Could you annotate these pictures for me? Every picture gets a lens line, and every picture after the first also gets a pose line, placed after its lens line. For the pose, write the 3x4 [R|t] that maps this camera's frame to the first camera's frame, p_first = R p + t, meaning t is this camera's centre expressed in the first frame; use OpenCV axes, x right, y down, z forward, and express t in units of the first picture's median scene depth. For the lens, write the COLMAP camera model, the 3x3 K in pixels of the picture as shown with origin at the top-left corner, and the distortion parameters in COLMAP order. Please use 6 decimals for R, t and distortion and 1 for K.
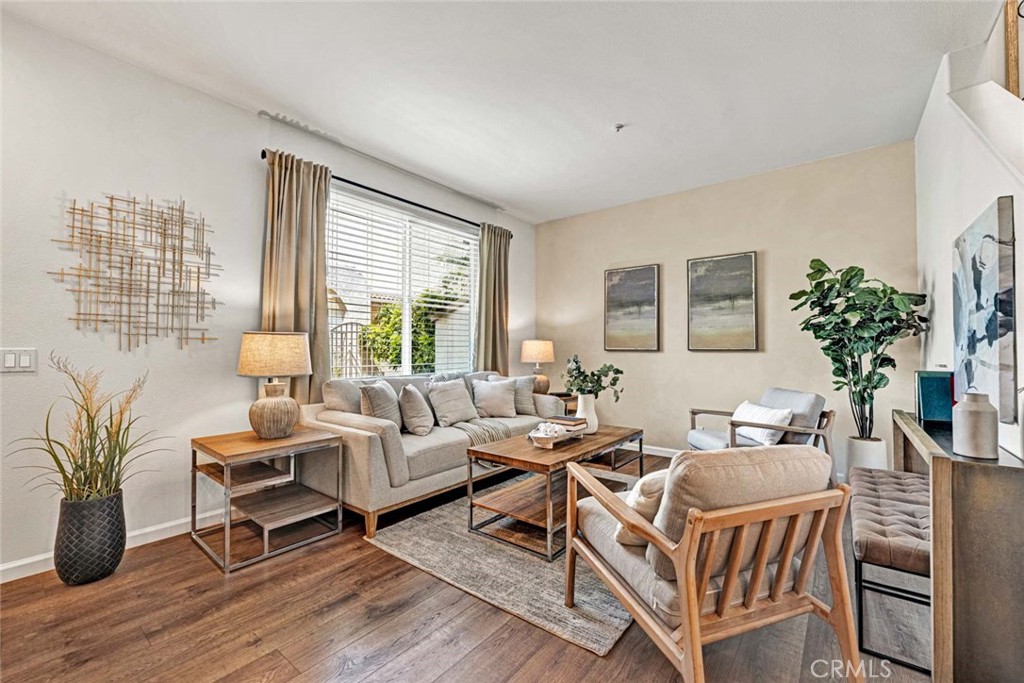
lens RADIAL K [[409.9, 0, 548.0], [0, 409.9, 340.3], [0, 0, 1]] dist [-0.000841, -0.000135]
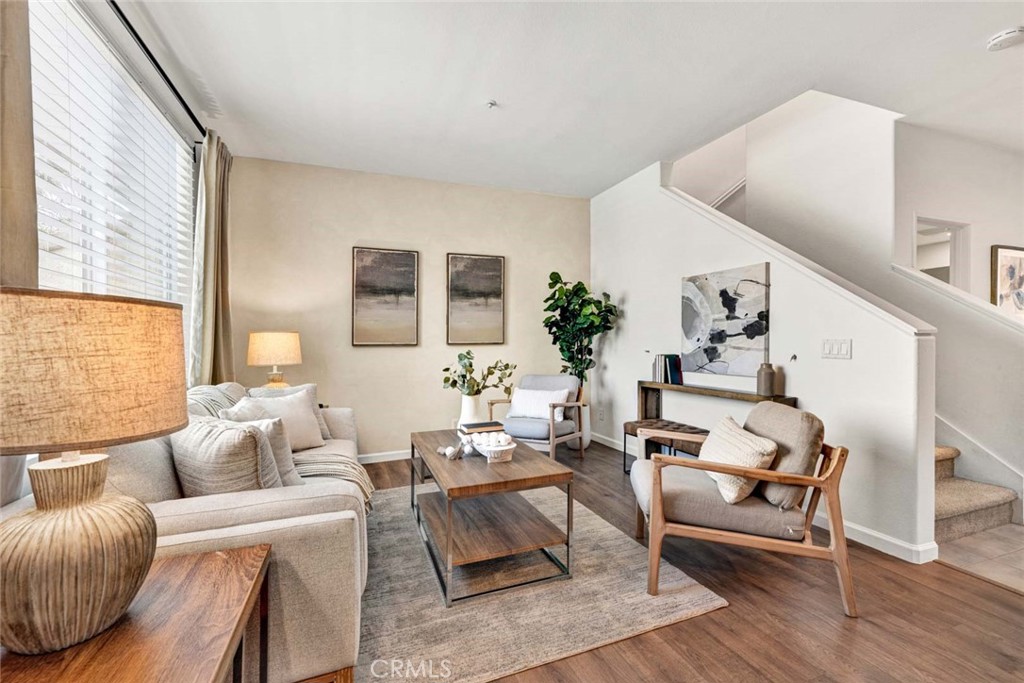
lens RADIAL K [[409.9, 0, 548.0], [0, 409.9, 340.3], [0, 0, 1]] dist [-0.000841, -0.000135]
pose [[0.544057, -0.003646, 0.839040, -0.360586], [-0.007016, 0.999936, 0.008895, 0.004100], [-0.839019, -0.010726, 0.543997, 0.257595]]
